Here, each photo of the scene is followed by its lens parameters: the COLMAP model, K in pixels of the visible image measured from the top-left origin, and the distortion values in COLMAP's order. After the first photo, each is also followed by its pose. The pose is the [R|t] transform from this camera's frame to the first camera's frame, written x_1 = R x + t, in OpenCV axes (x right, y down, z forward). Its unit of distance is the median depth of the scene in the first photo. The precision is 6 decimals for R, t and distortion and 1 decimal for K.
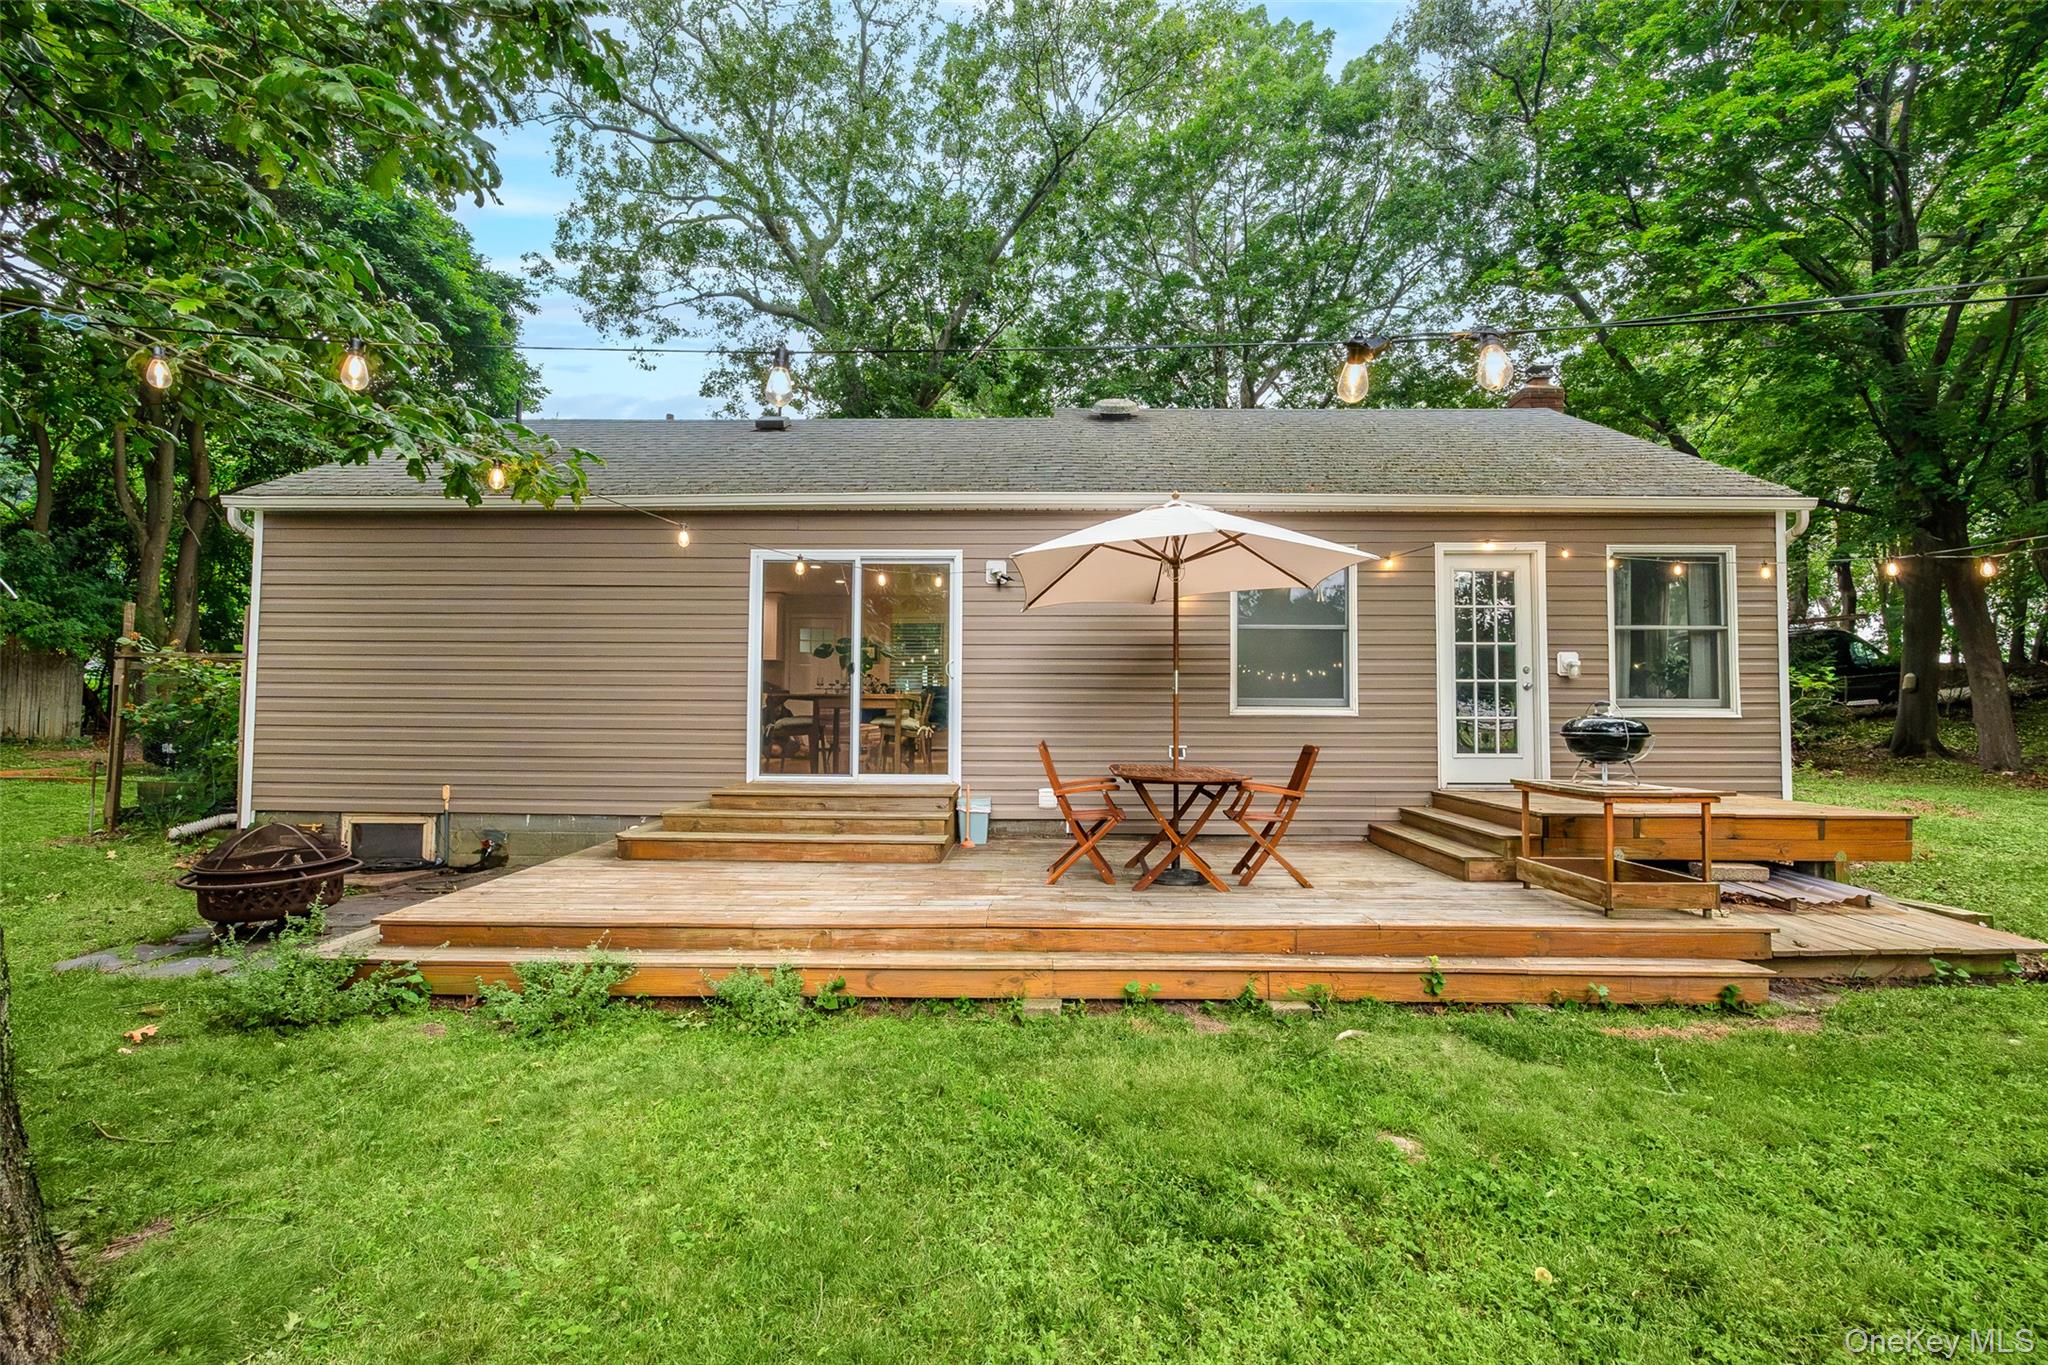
lens RADIAL K [[910.0, 0, 1025.9], [0, 910.0, 684.4], [0, 0, 1]] dist [-0.006526, -0.001165]
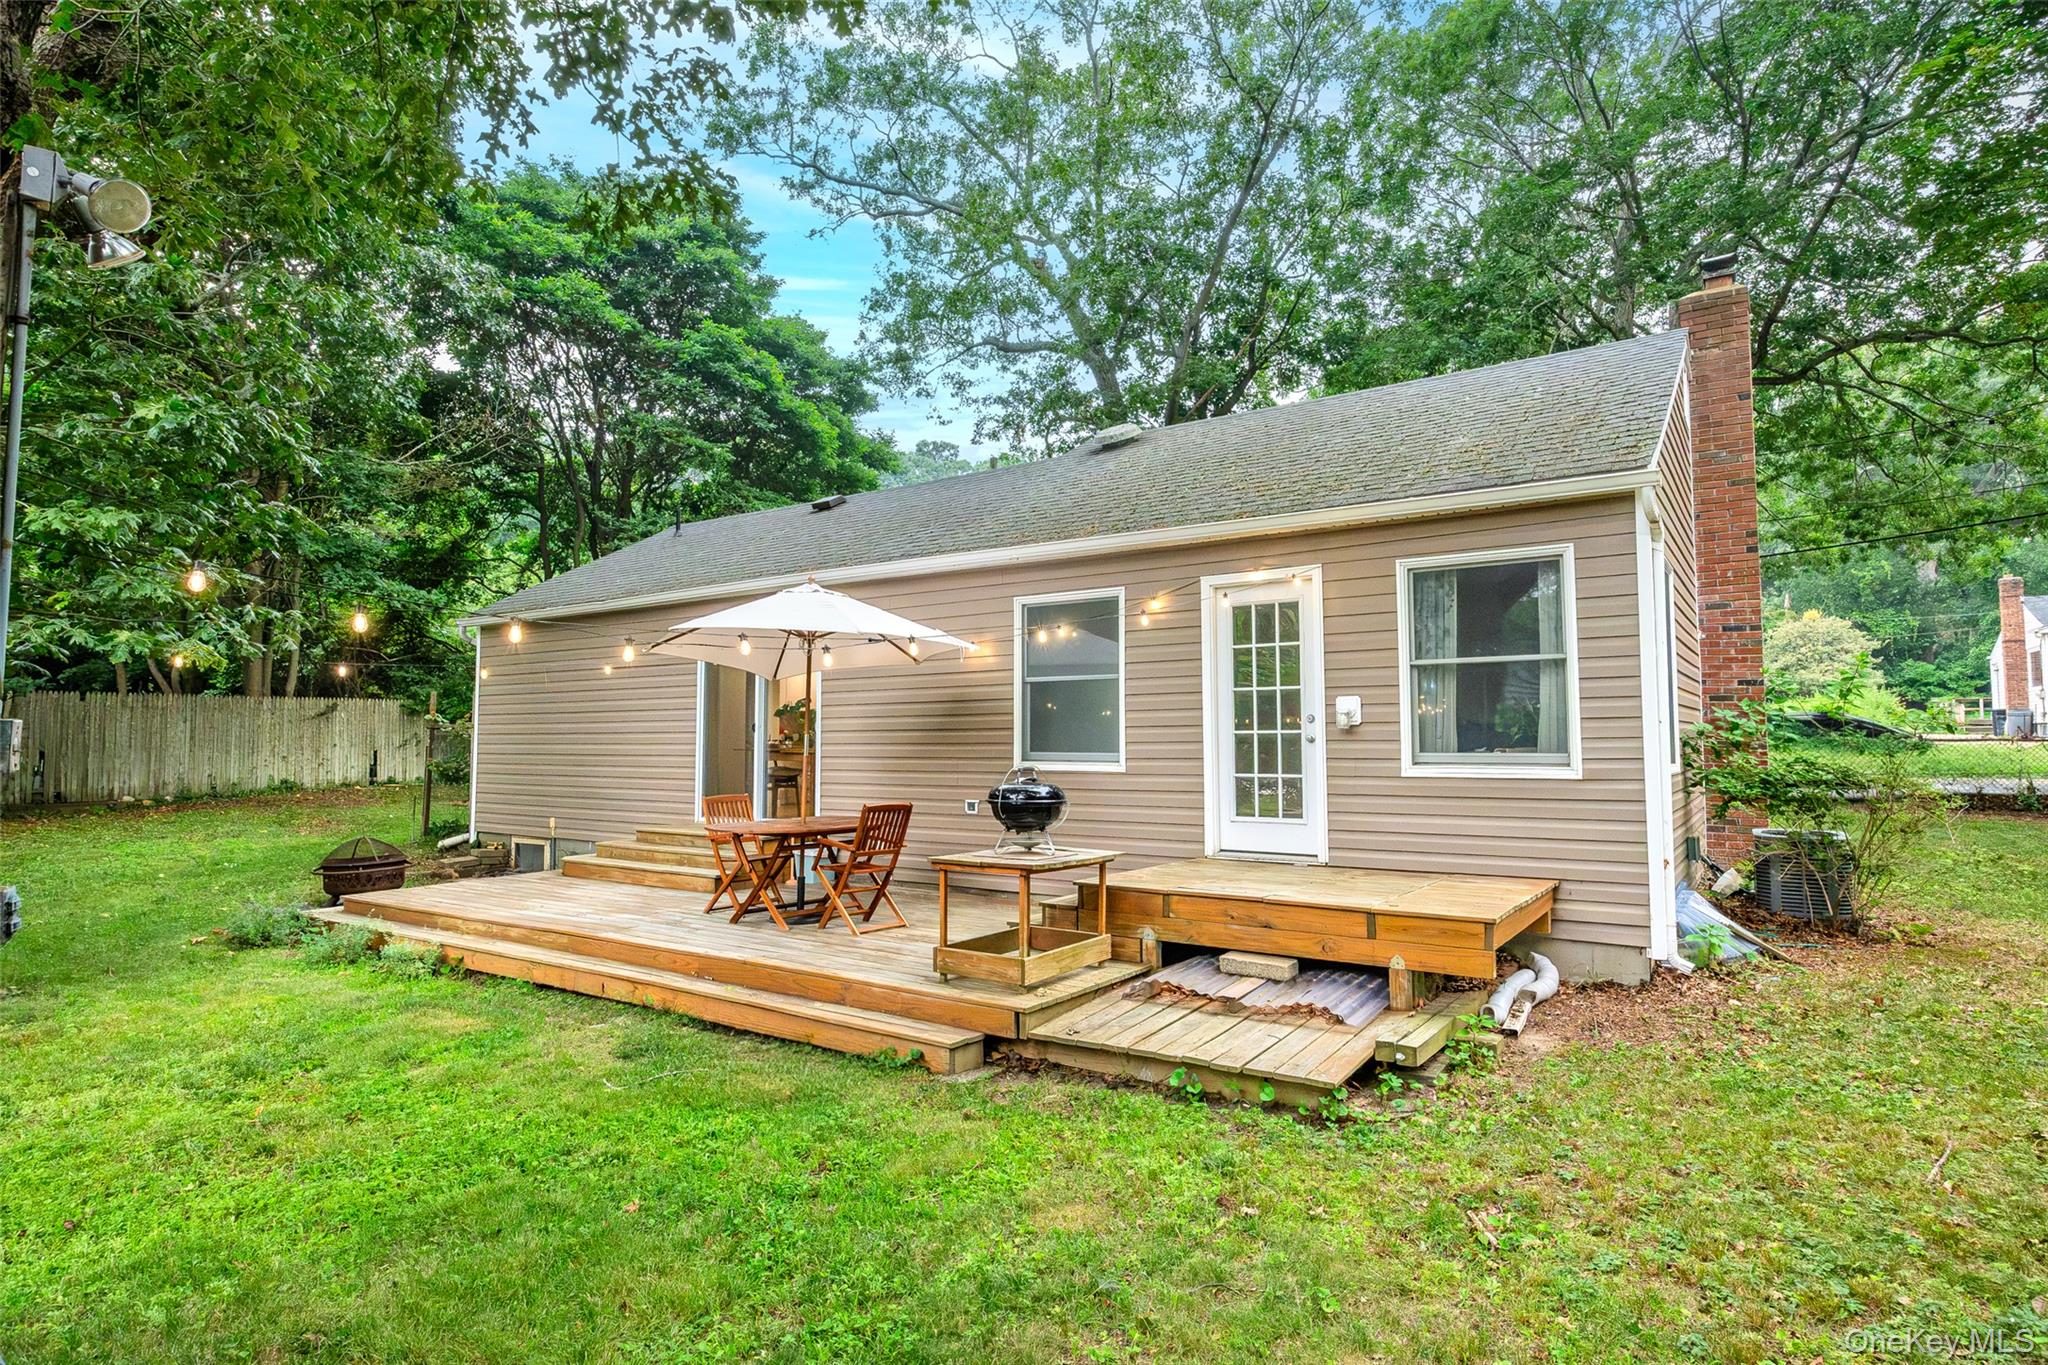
lens RADIAL K [[1108.5, 0, 1027.4], [0, 1108.5, 670.2], [0, 0, 1]] dist [0.006340, 0.000197]
pose [[0.827299, -0.043865, -0.560046, 0.913206], [0.025584, 0.998854, -0.040441, -0.025445], [0.561178, 0.019129, 0.827474, 0.010250]]
